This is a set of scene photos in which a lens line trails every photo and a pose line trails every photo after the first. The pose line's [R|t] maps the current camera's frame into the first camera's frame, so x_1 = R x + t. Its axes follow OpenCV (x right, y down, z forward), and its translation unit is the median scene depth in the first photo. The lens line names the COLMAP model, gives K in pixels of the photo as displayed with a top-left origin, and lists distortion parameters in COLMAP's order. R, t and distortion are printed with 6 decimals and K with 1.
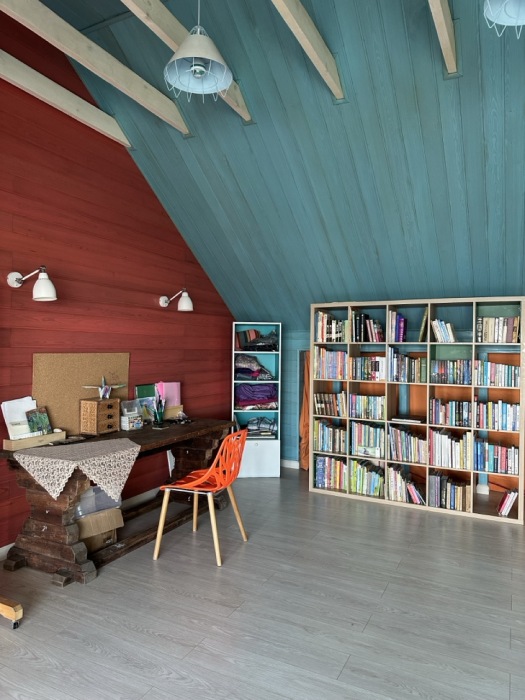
lens RADIAL K [[496.2, 0, 260.2], [0, 496.2, 347.1], [0, 0, 1]] dist [0.025750, -0.004643]
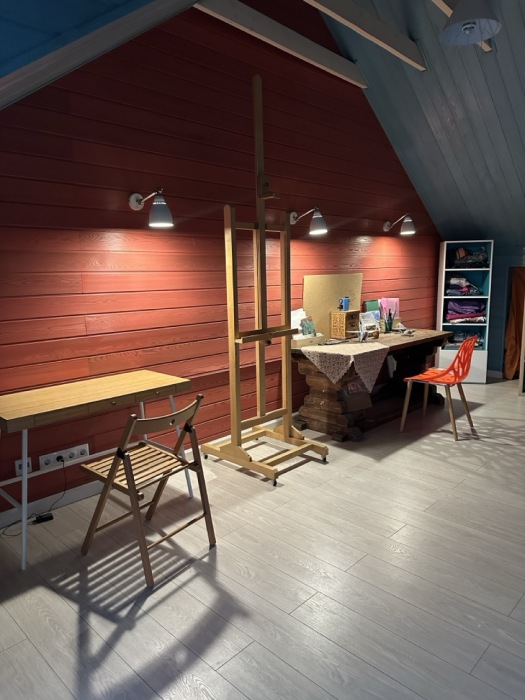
lens RADIAL K [[496.2, 0, 264.9], [0, 496.2, 355.5], [0, 0, 1]] dist [0.025750, -0.004643]
pose [[0.951924, 0.024473, -0.305355, -0.122627], [0.029803, 0.984676, 0.171826, -0.005953], [0.304881, -0.172665, 0.936608, -0.236057]]
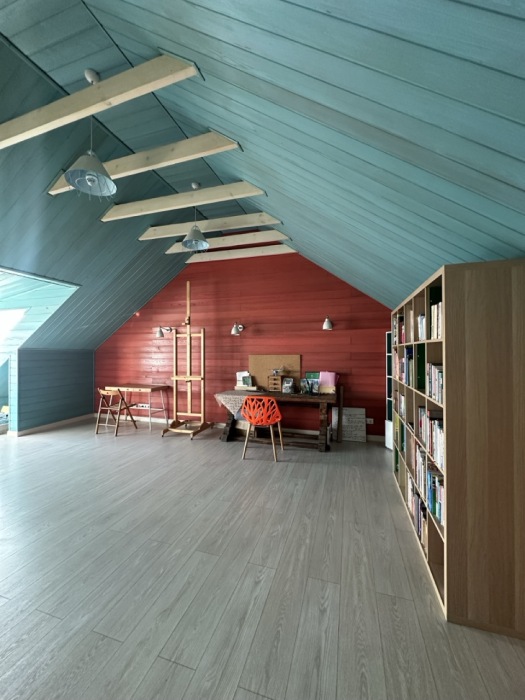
lens RADIAL K [[279.4, 0, 264.0], [0, 279.4, 351.8], [0, 0, 1]] dist [0.001107, 0.000023]
pose [[0.163500, -0.023846, -0.986255, 0.817121], [0.001312, 0.999712, -0.023954, 0.027047], [0.986542, 0.002623, 0.163484, 0.697901]]
